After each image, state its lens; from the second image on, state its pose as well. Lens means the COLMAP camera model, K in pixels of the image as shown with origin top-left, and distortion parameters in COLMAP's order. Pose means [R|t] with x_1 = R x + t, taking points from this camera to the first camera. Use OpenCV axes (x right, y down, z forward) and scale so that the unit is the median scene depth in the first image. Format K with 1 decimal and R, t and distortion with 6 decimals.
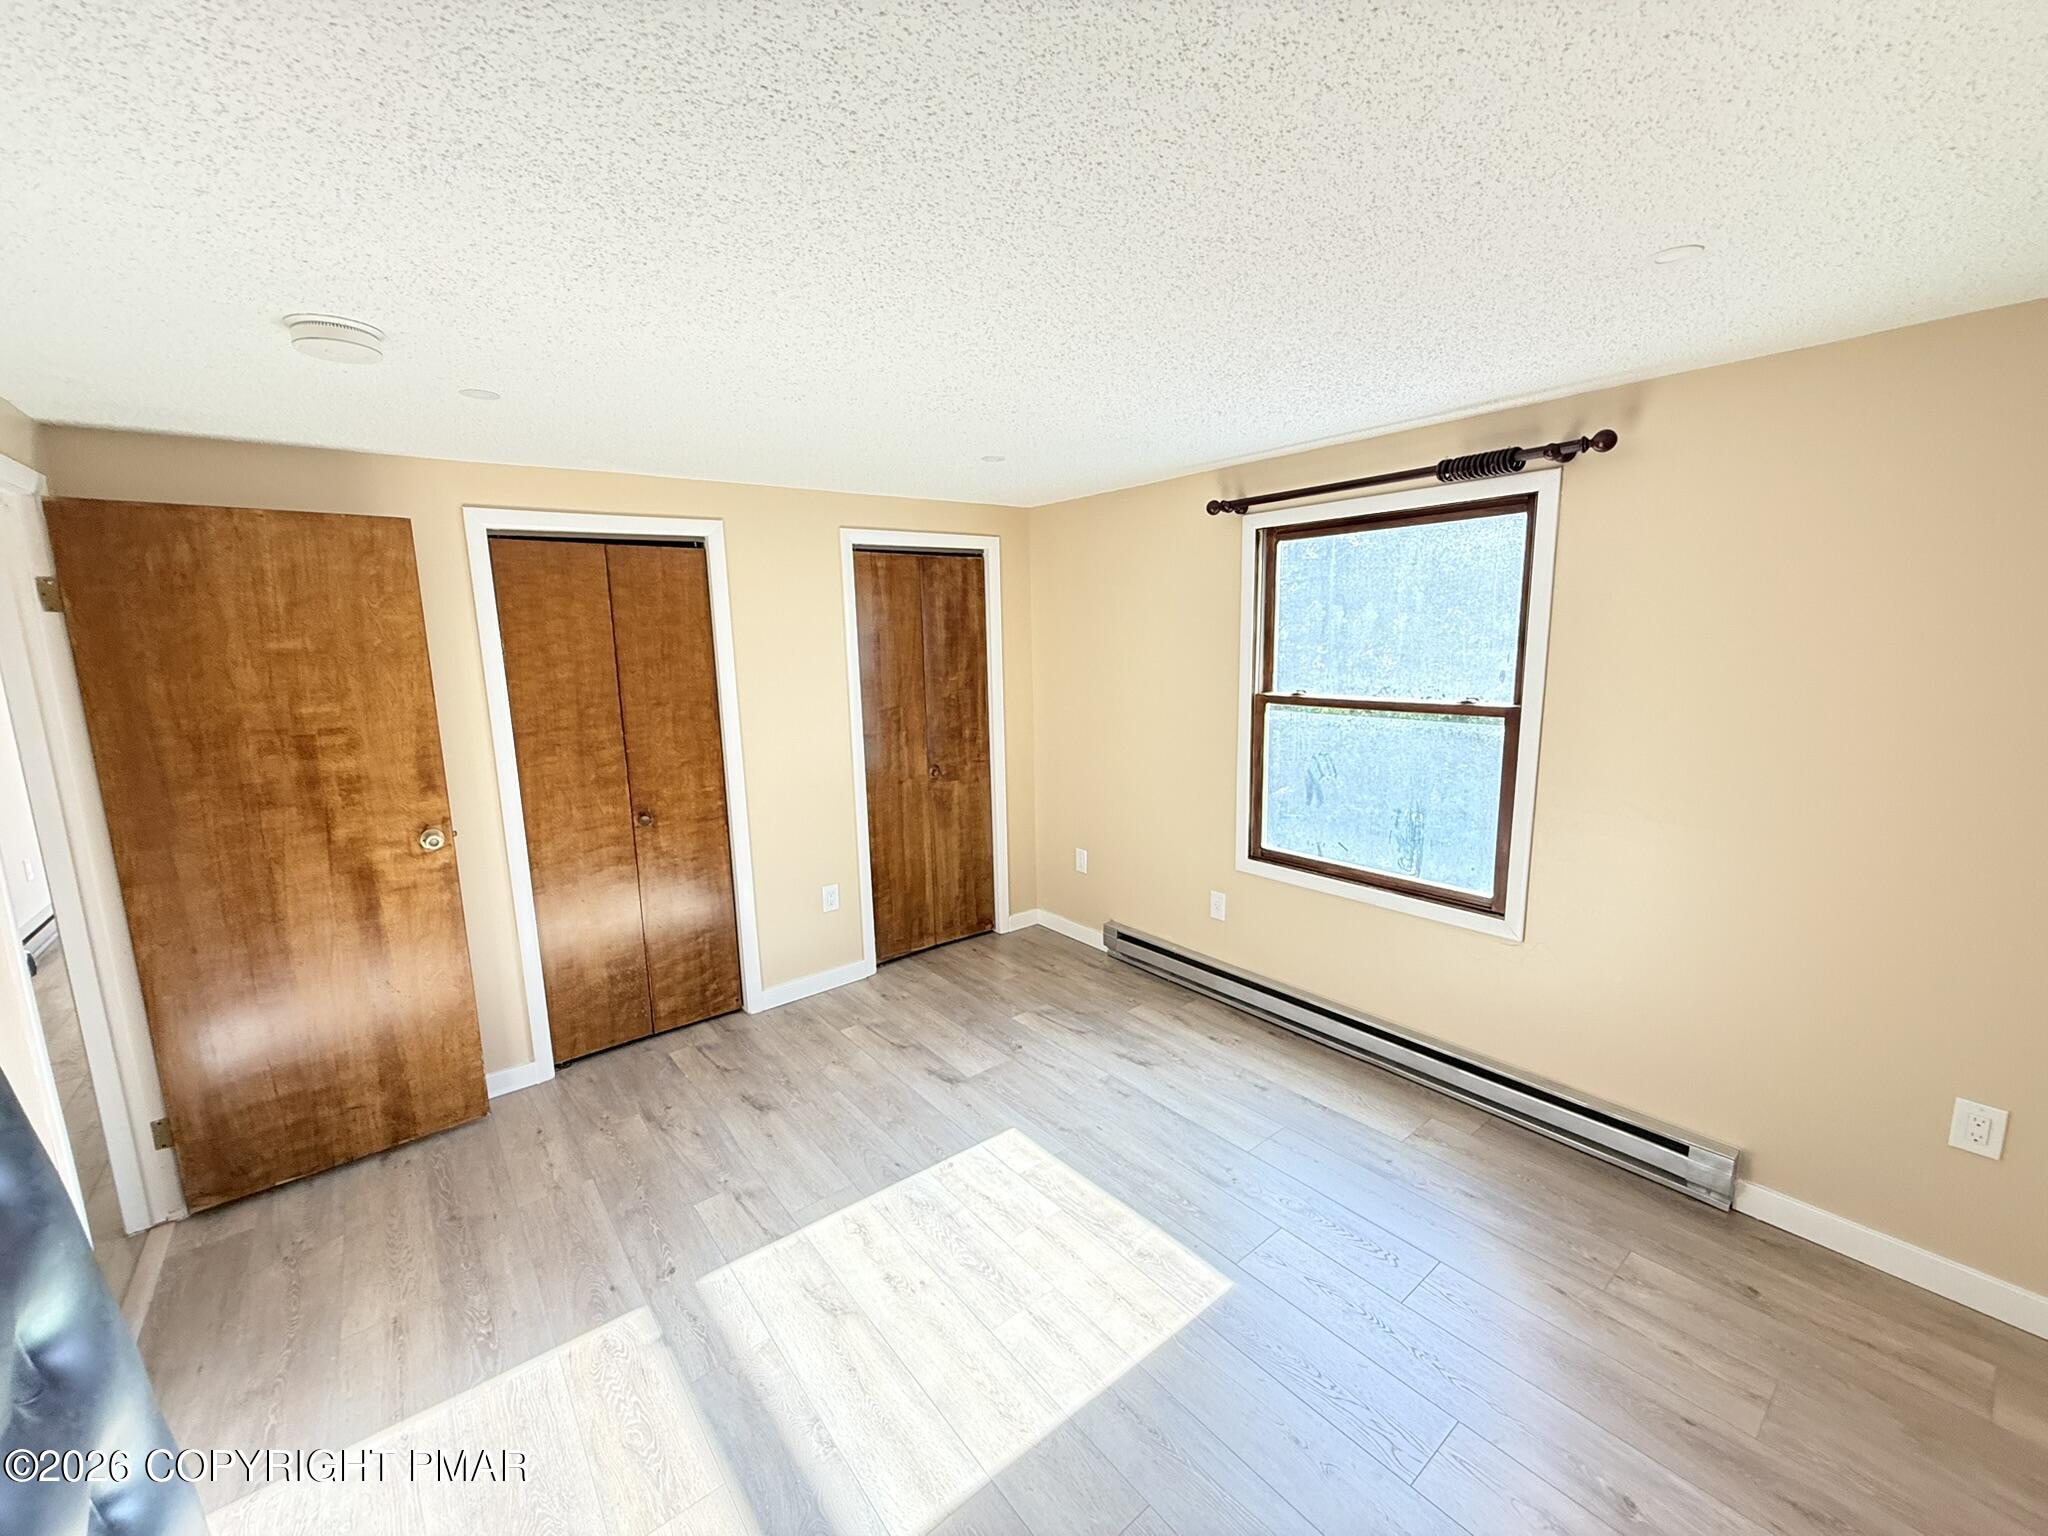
lens RADIAL K [[813.4, 0, 1016.3], [0, 813.4, 766.5], [0, 0, 1]] dist [-0.002431, -0.000166]
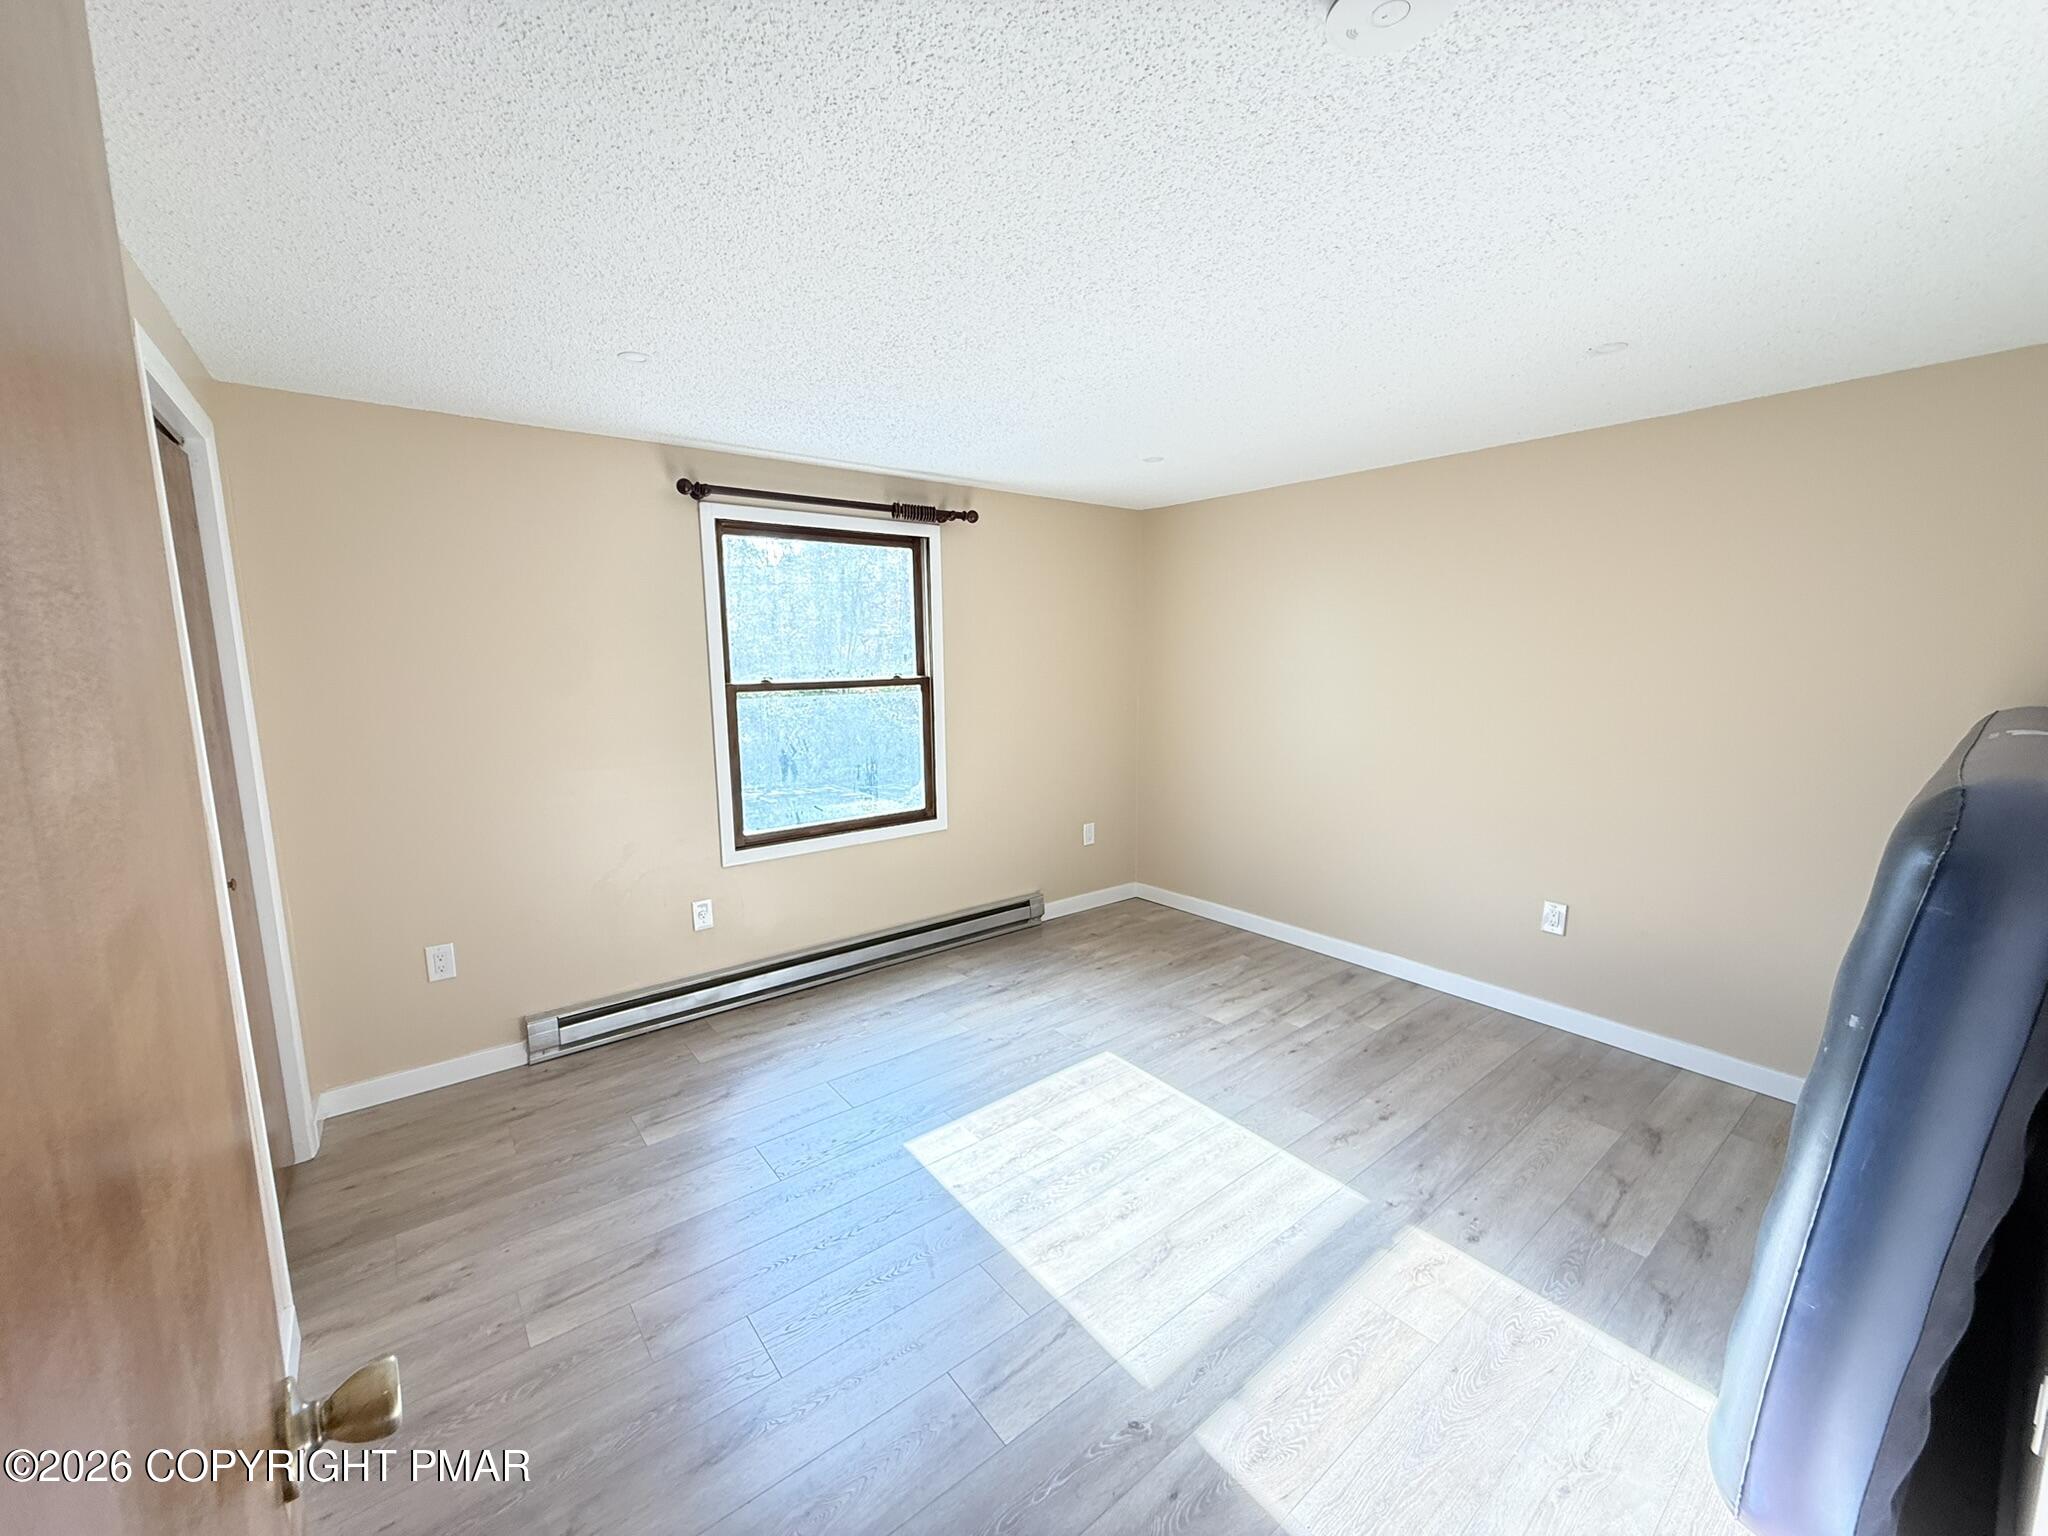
lens RADIAL K [[813.4, 0, 1013.7], [0, 813.4, 766.8], [0, 0, 1]] dist [-0.002431, -0.000166]
pose [[0.009443, -0.121394, 0.992559, -0.883776], [0.172815, 0.977866, 0.117953, -0.058430], [-0.984909, 0.170416, 0.030212, 0.800261]]
